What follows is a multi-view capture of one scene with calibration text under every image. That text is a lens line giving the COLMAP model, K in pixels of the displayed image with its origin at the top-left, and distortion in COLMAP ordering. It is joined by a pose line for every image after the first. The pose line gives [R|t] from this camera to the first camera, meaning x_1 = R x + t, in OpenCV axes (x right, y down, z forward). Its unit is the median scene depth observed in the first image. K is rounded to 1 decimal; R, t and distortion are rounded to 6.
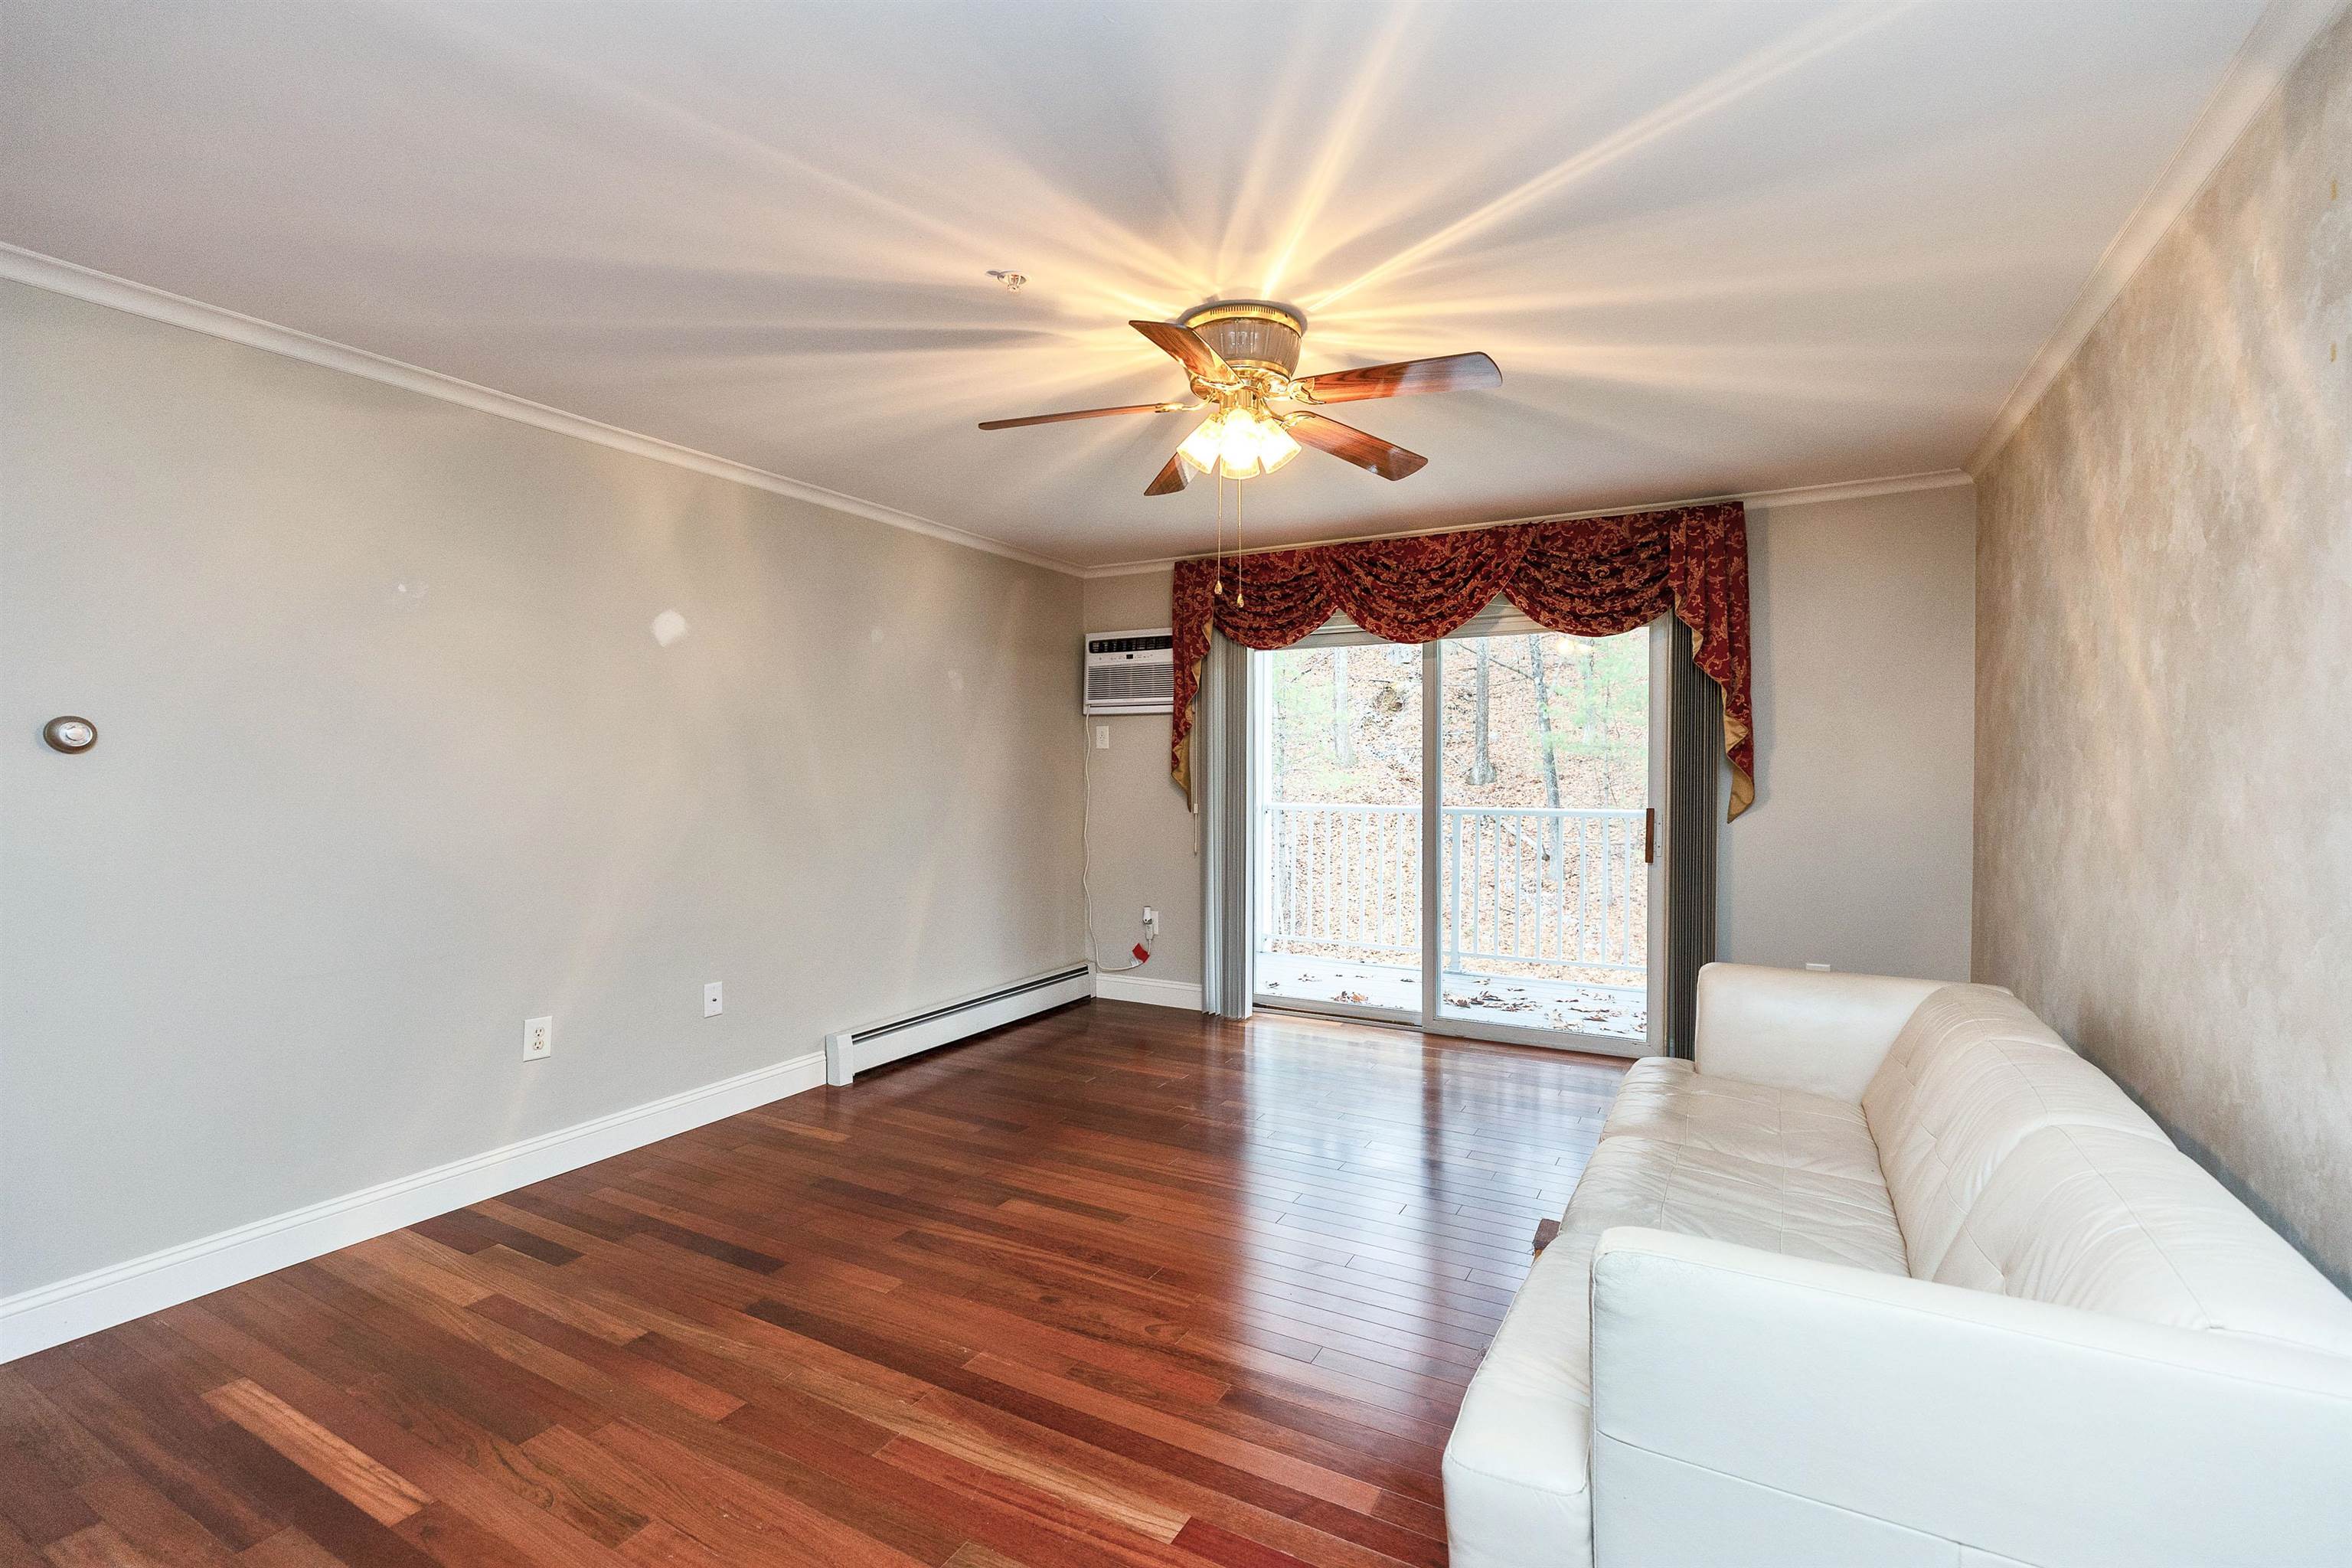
lens RADIAL K [[1047.2, 0, 1171.3], [0, 1047.2, 781.2], [0, 0, 1]] dist [-0.002121, -0.000251]
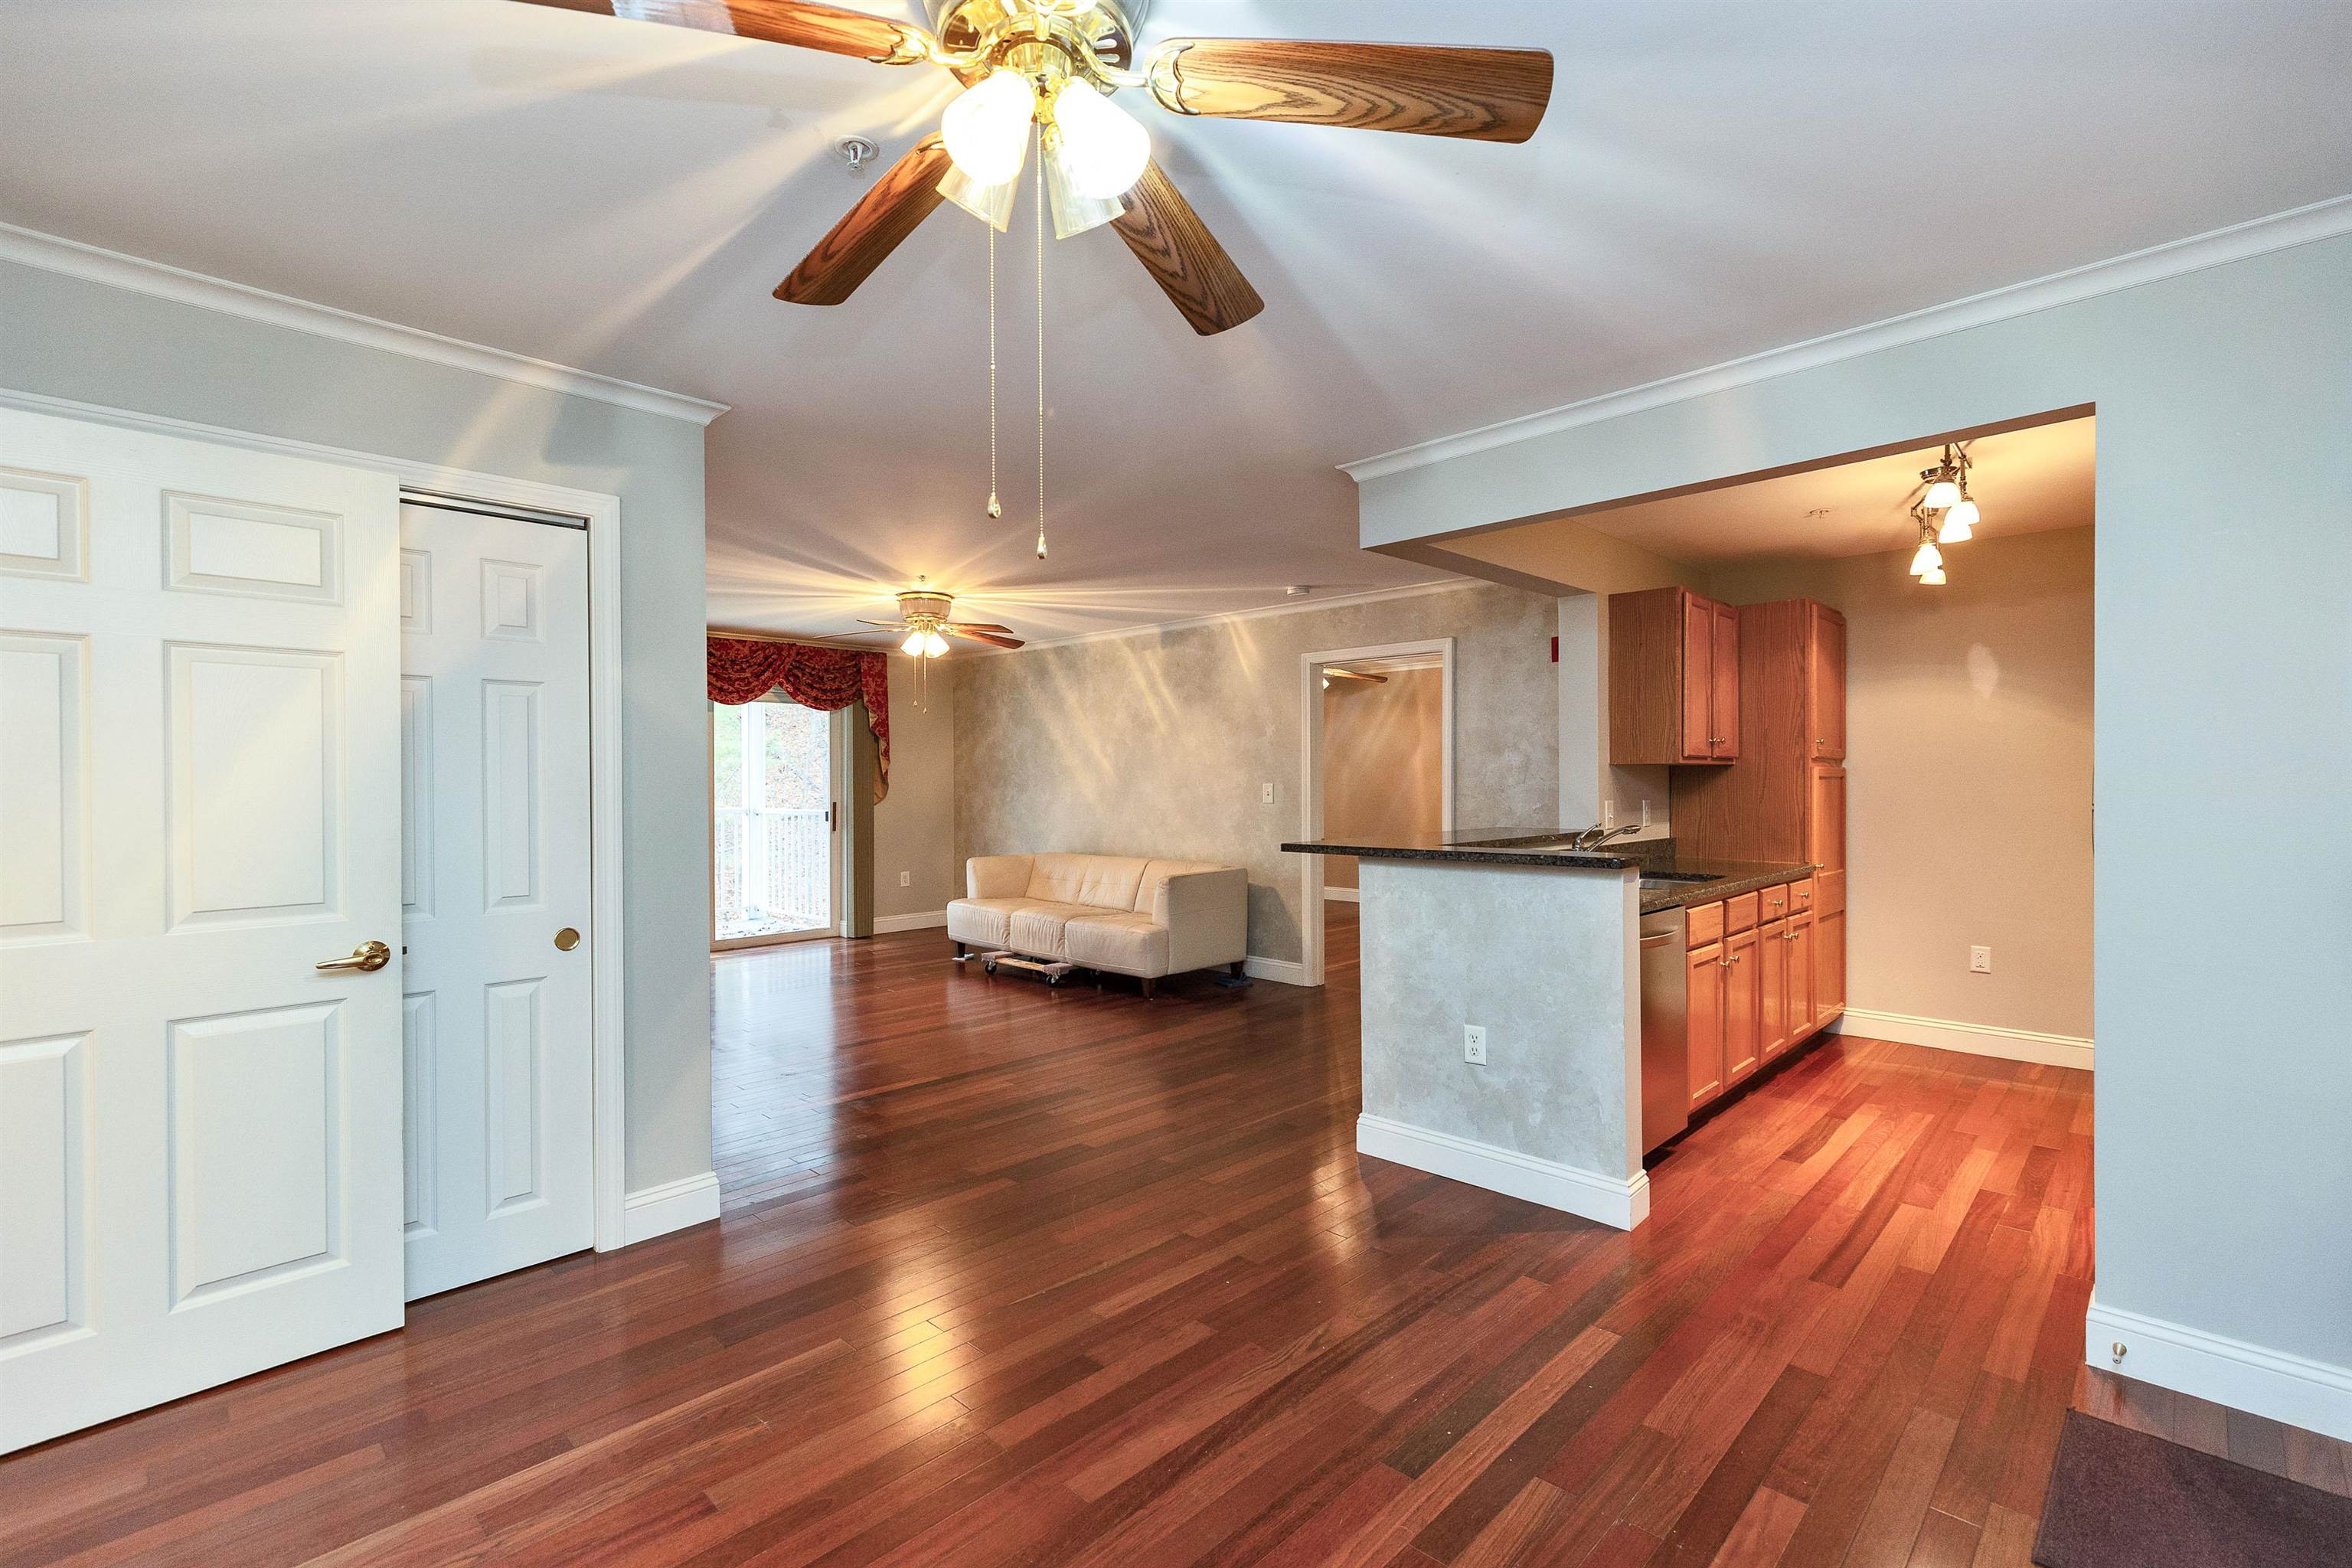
lens RADIAL K [[1045.1, 0, 1176.0], [0, 1045.1, 784.0], [0, 0, 1]] dist [0.001099, -0.000083]
pose [[0.261628, -0.005138, 0.965155, -1.654322], [0.015870, 0.999874, 0.001021, -0.000565], [-0.965038, 0.015050, 0.261677, -0.120497]]
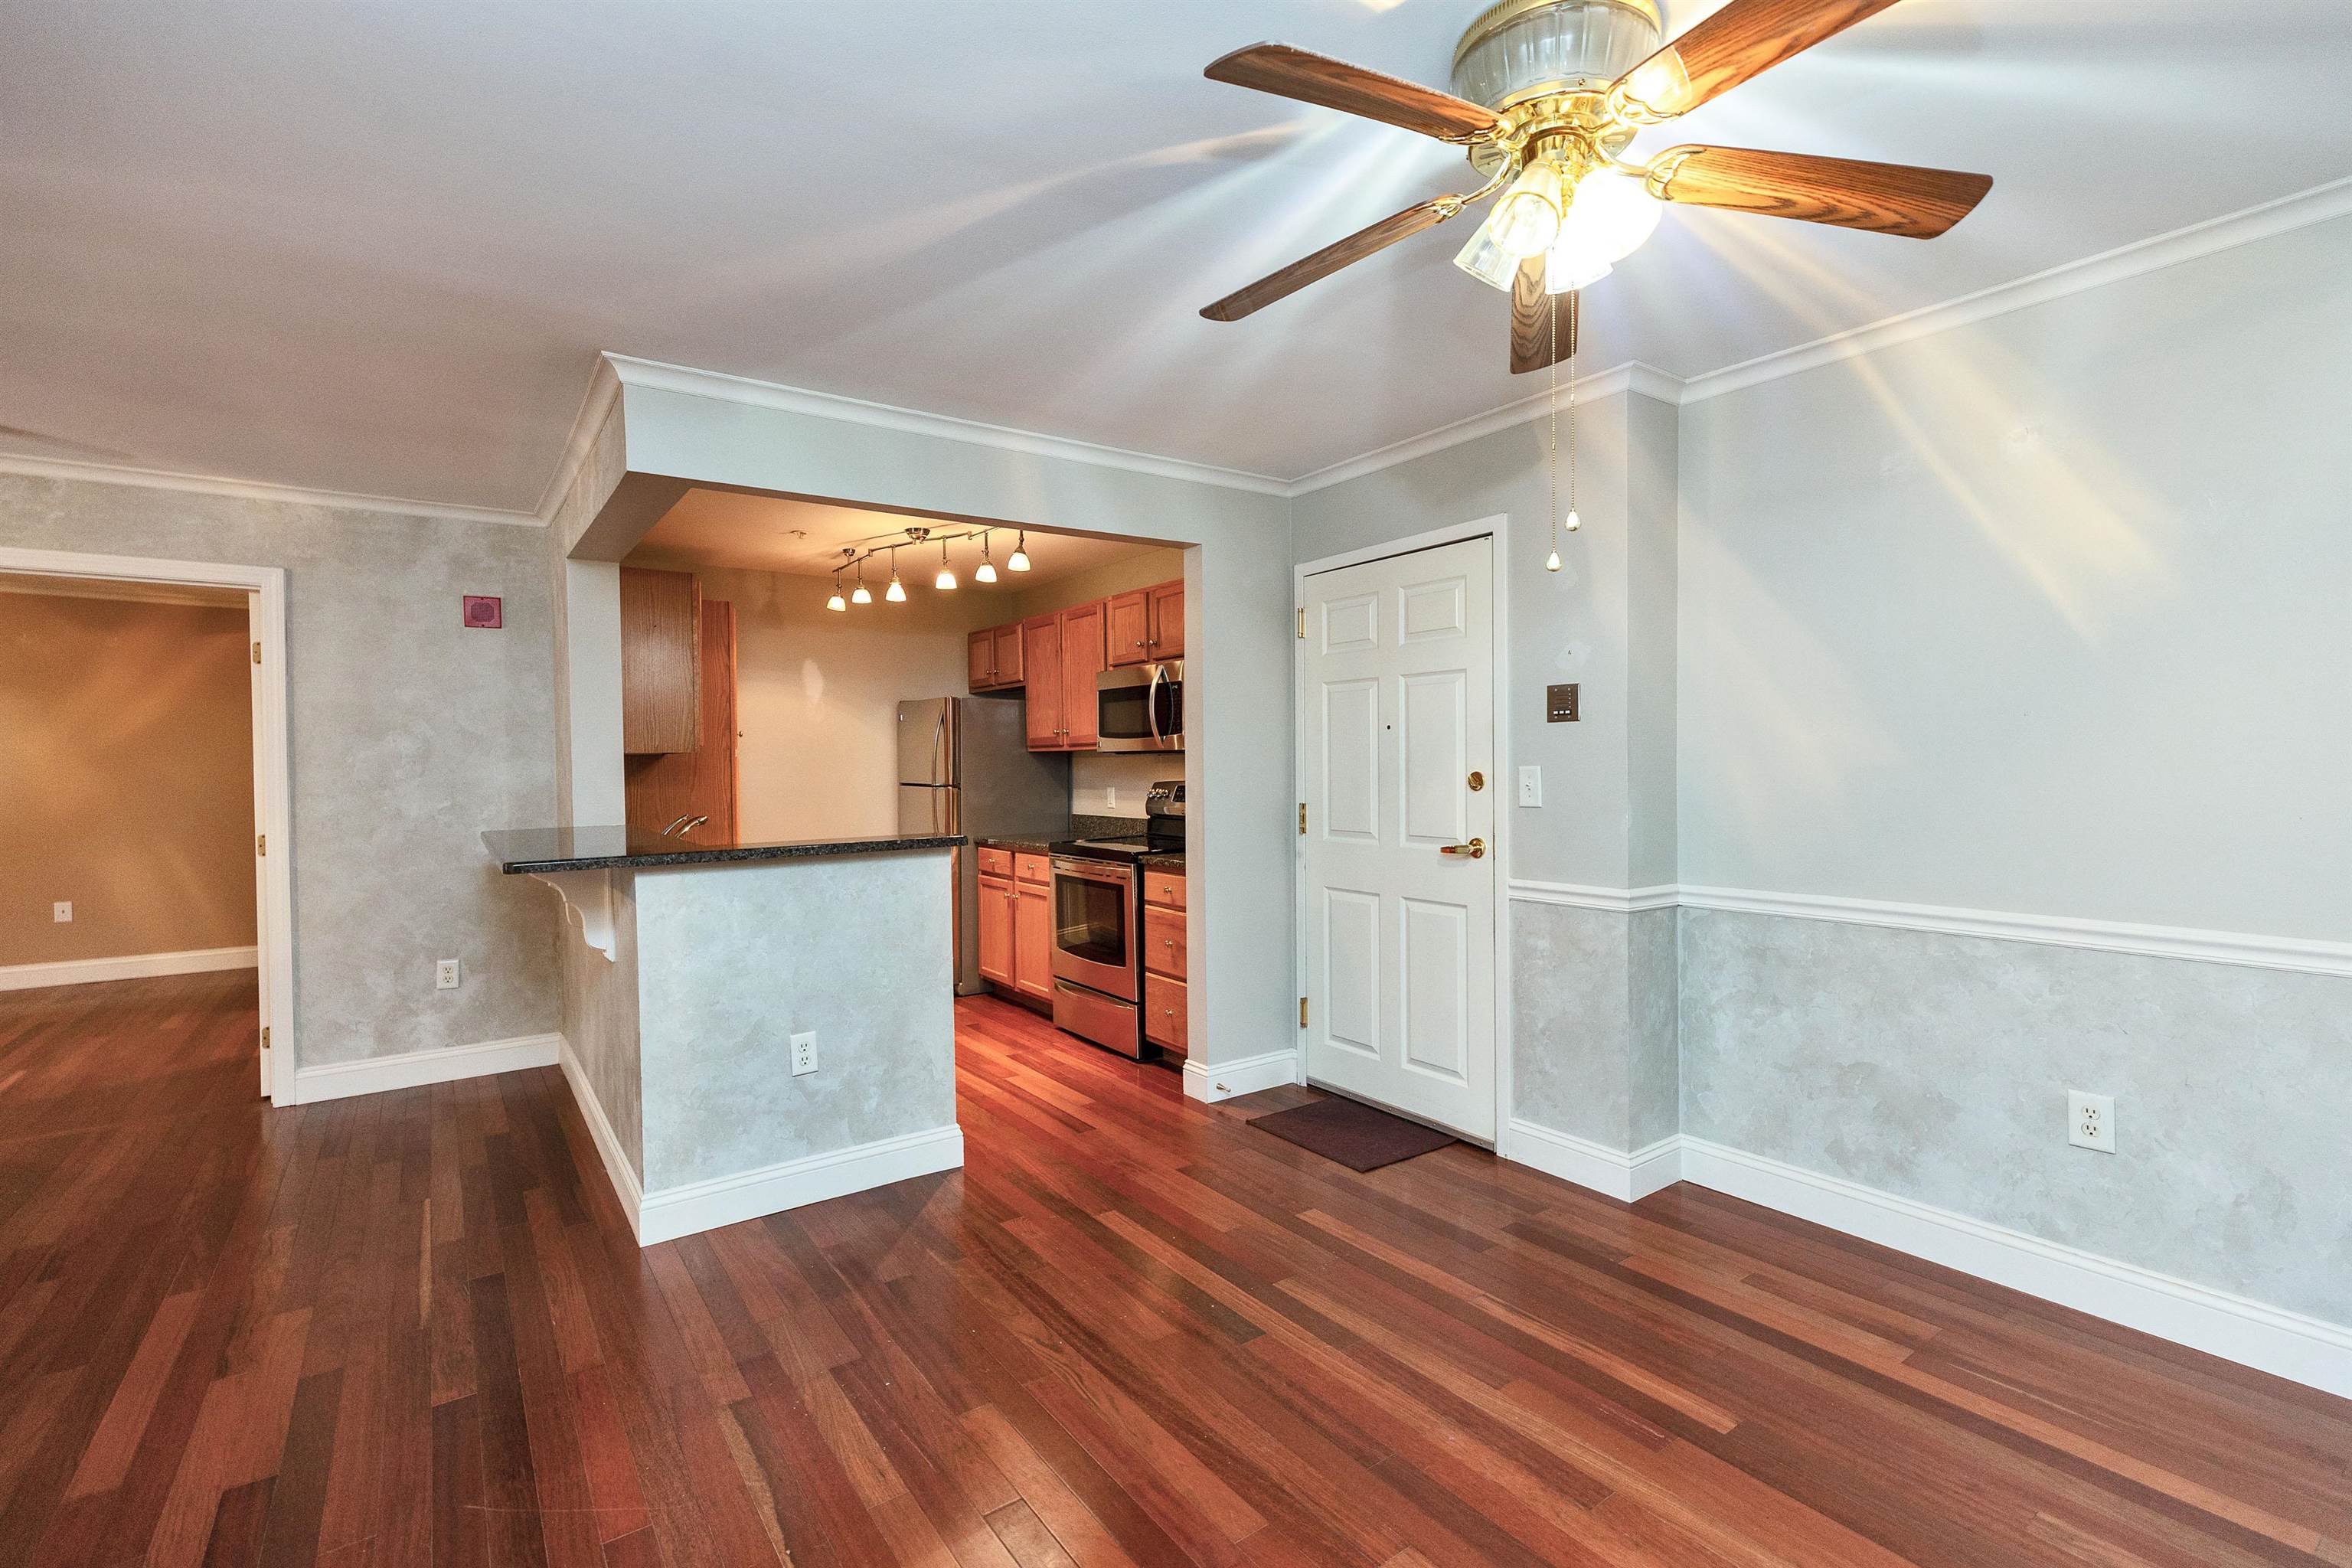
lens RADIAL K [[1052.8, 0, 1191.1], [0, 1052.8, 780.3], [0, 0, 1]] dist [0.000971, 0.000951]
pose [[-0.907616, 0.002524, 0.419794, -1.314195], [0.016081, 0.999457, 0.028760, -0.008866], [-0.419493, 0.032853, -0.907164, 0.573131]]
